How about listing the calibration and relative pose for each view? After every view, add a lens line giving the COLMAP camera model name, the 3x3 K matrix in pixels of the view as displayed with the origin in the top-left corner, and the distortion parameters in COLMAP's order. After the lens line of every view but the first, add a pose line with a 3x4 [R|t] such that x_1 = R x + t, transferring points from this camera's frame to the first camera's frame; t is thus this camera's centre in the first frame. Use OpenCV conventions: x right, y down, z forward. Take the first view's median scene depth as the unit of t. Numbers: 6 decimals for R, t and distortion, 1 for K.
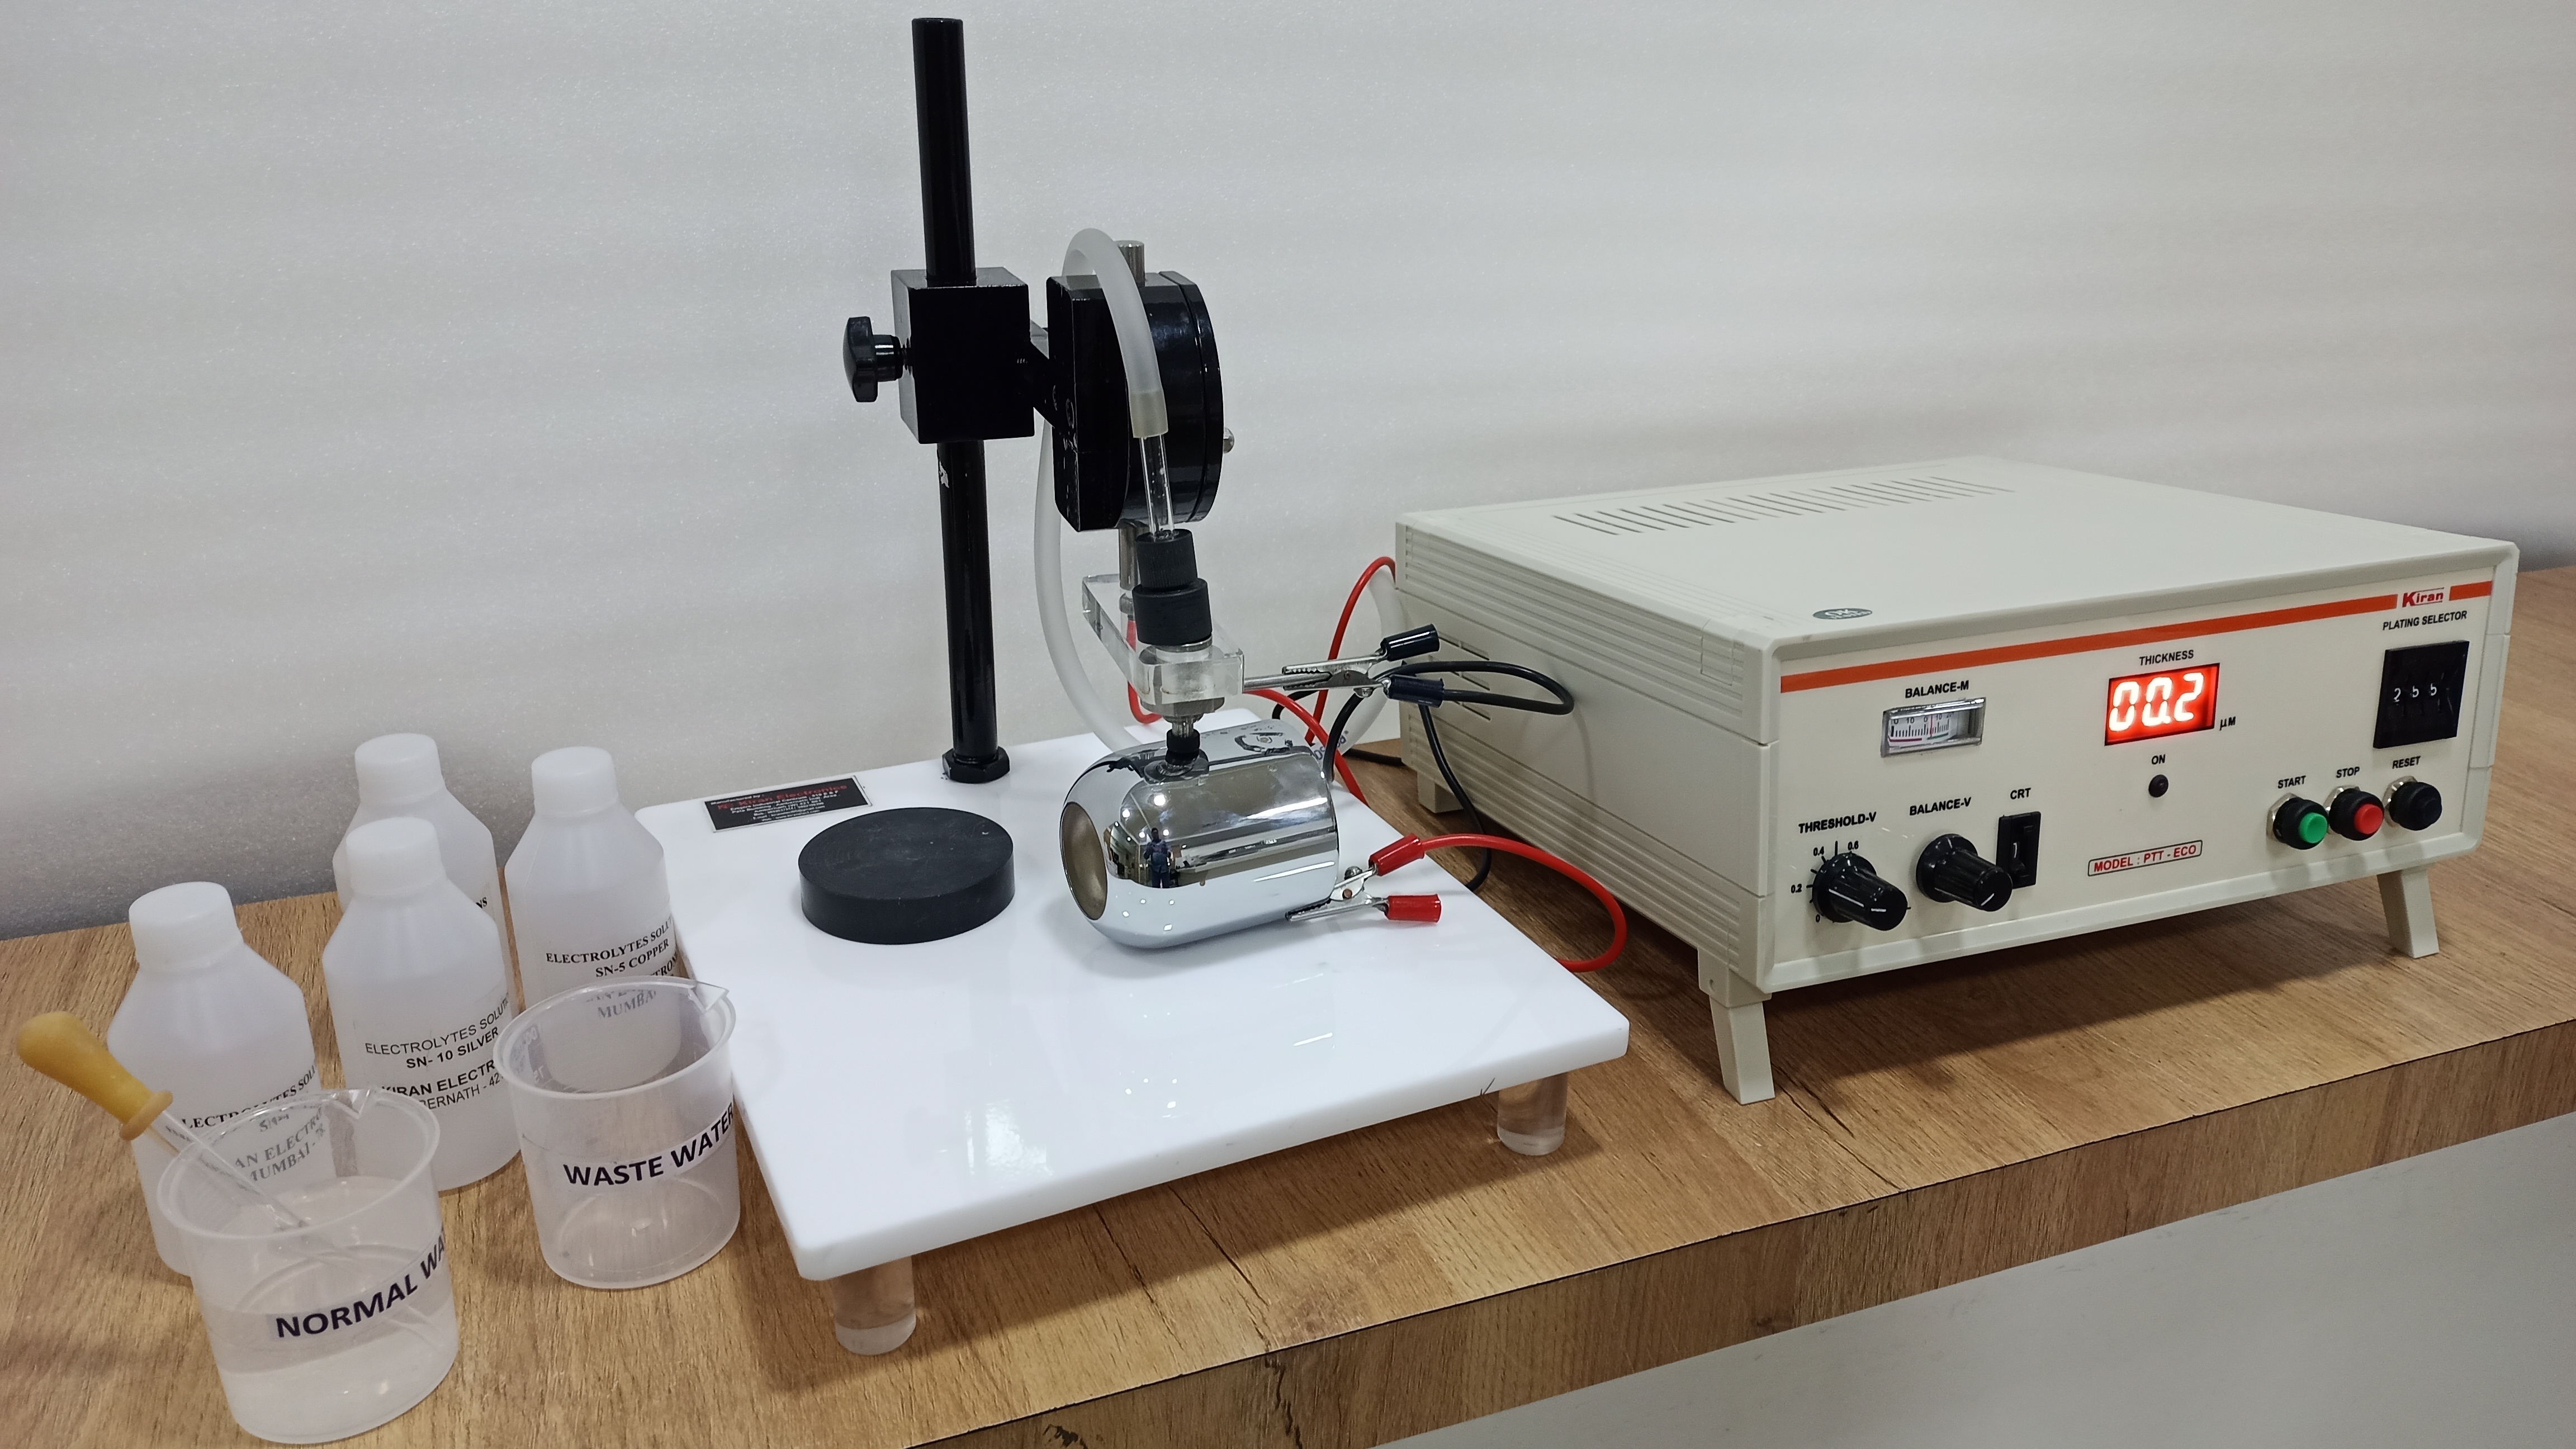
lens RADIAL K [[1893.4, 0, 1270.4], [0, 1893.4, 725.0], [0, 0, 1]] dist [0.038200, -0.057359]
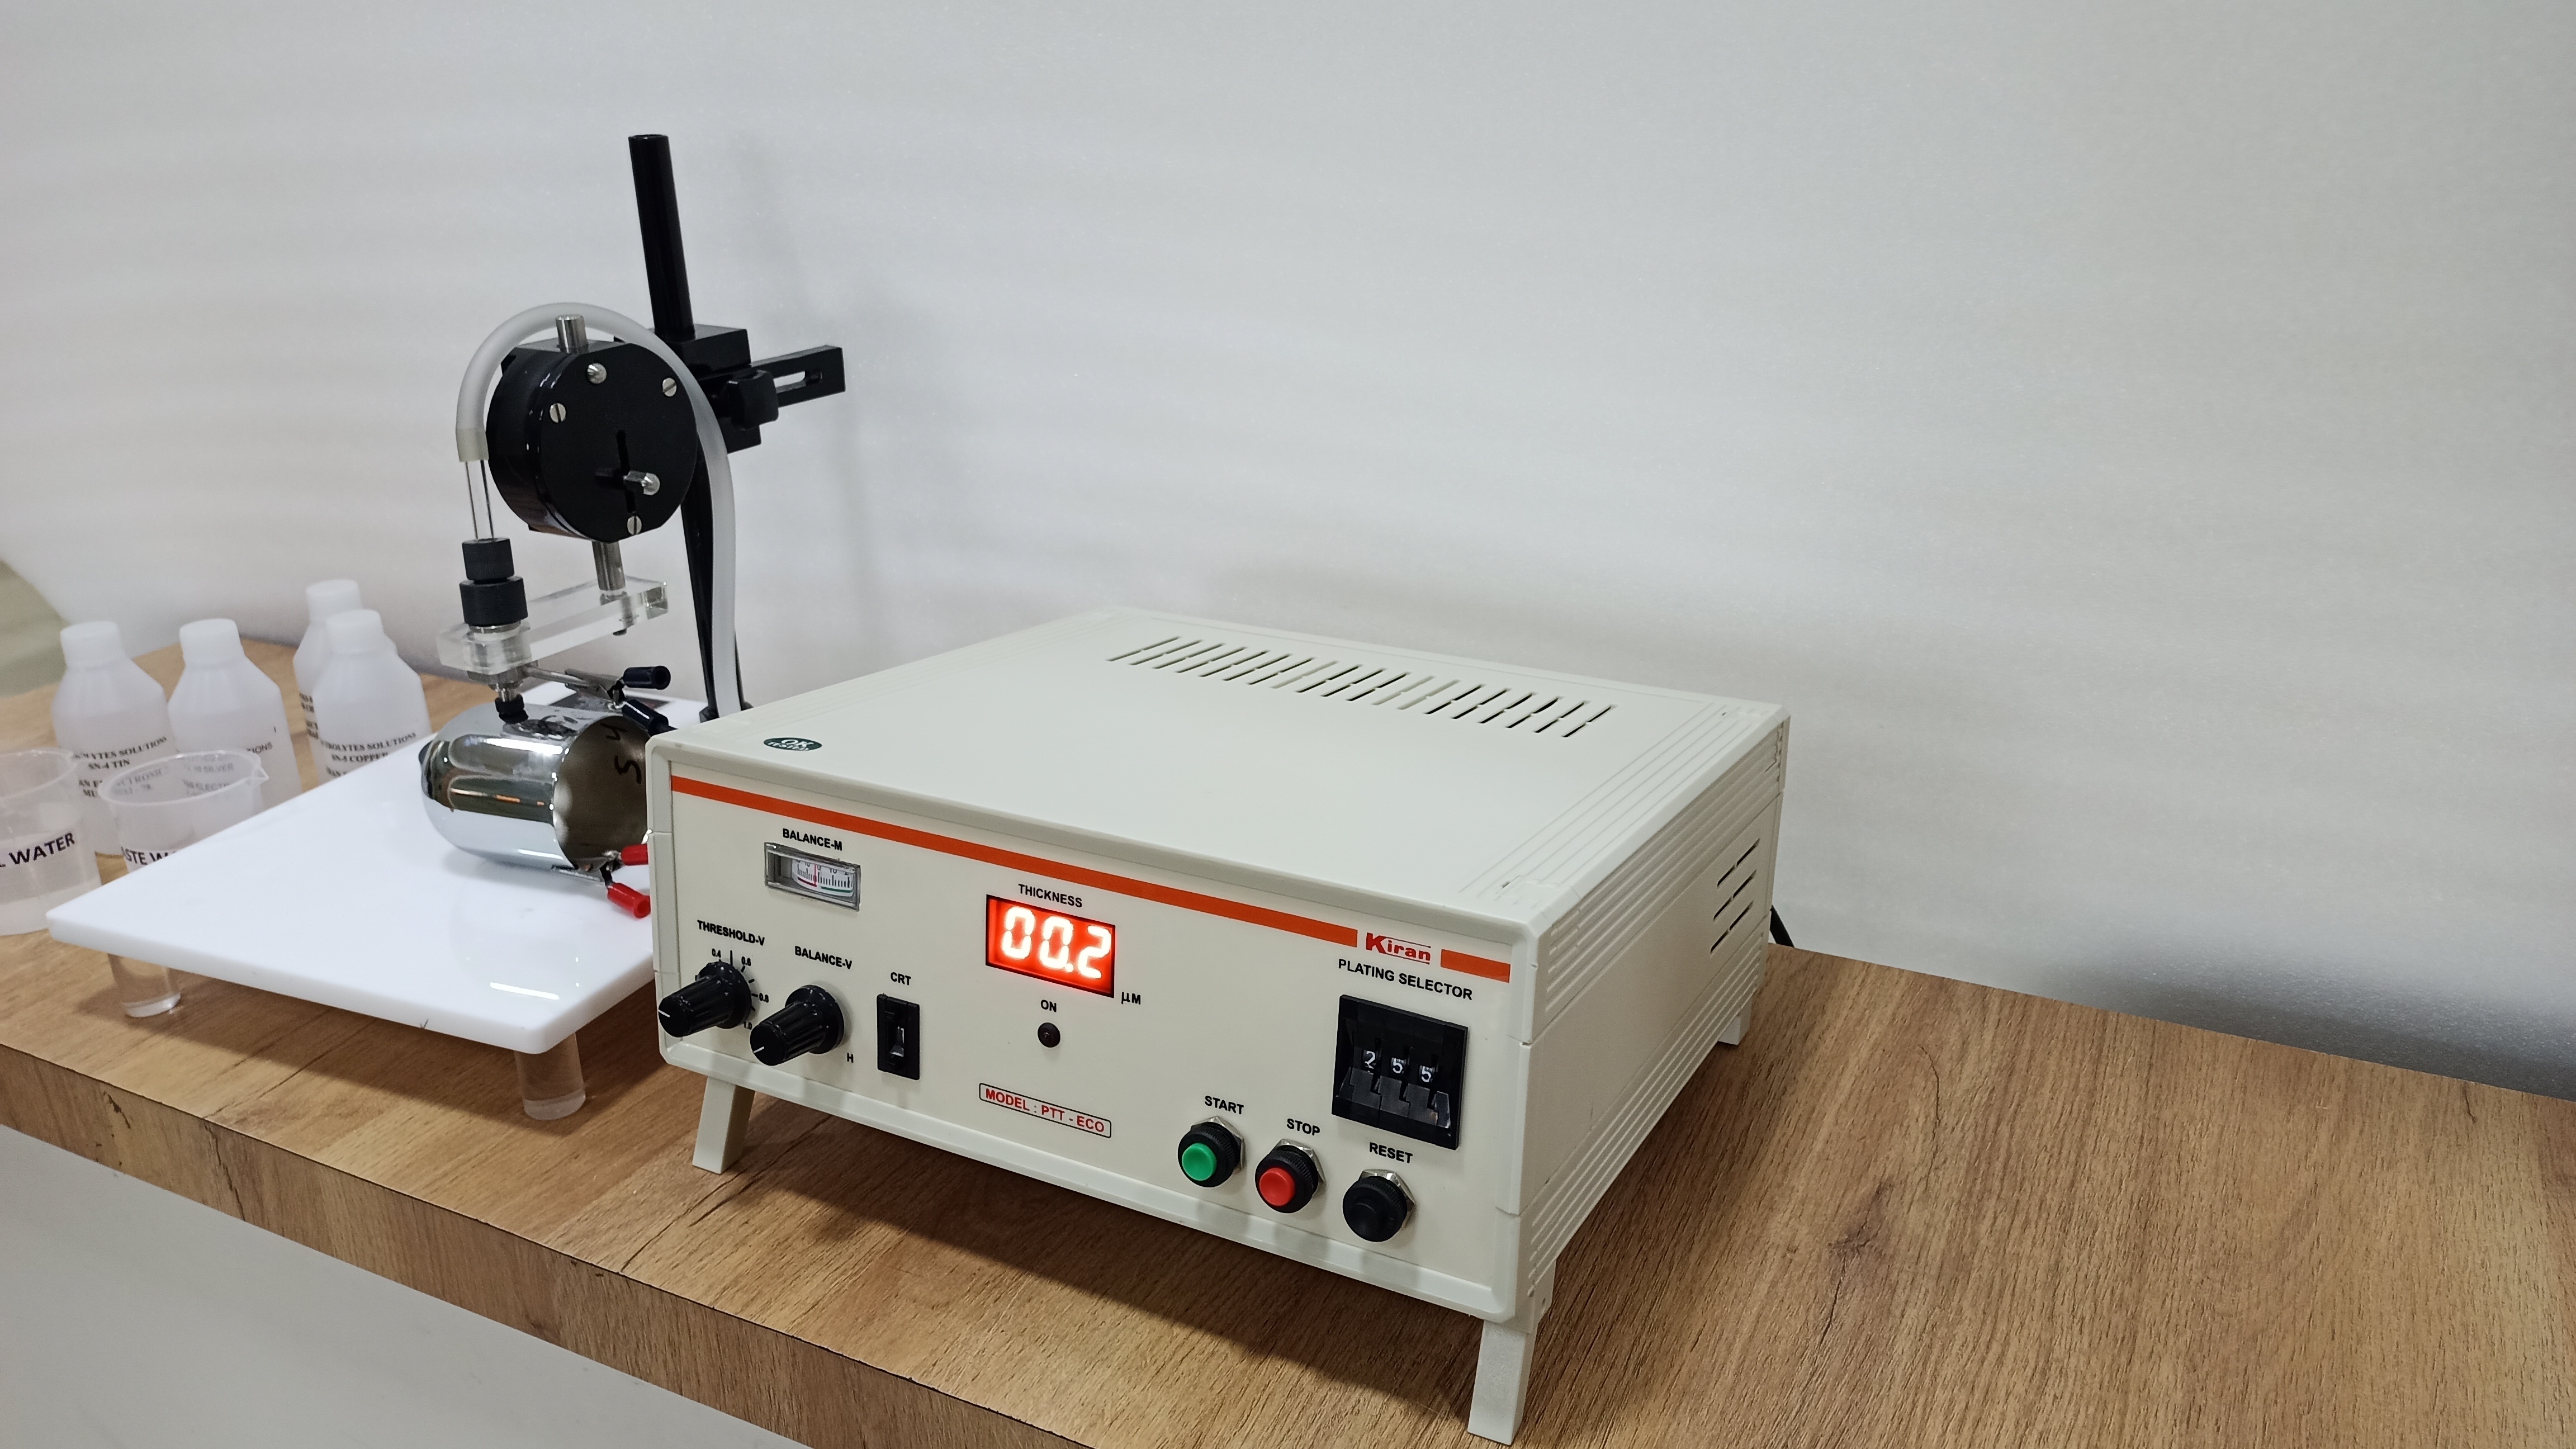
lens RADIAL K [[1893.4, 0, 1297.2], [0, 1893.4, 715.9], [0, 0, 1]] dist [0.038200, -0.057359]
pose [[0.669911, 0.249164, -0.699383, 1.211807], [-0.261281, 0.960864, 0.092049, -0.241157], [0.694947, 0.121070, 0.708795, 0.461096]]
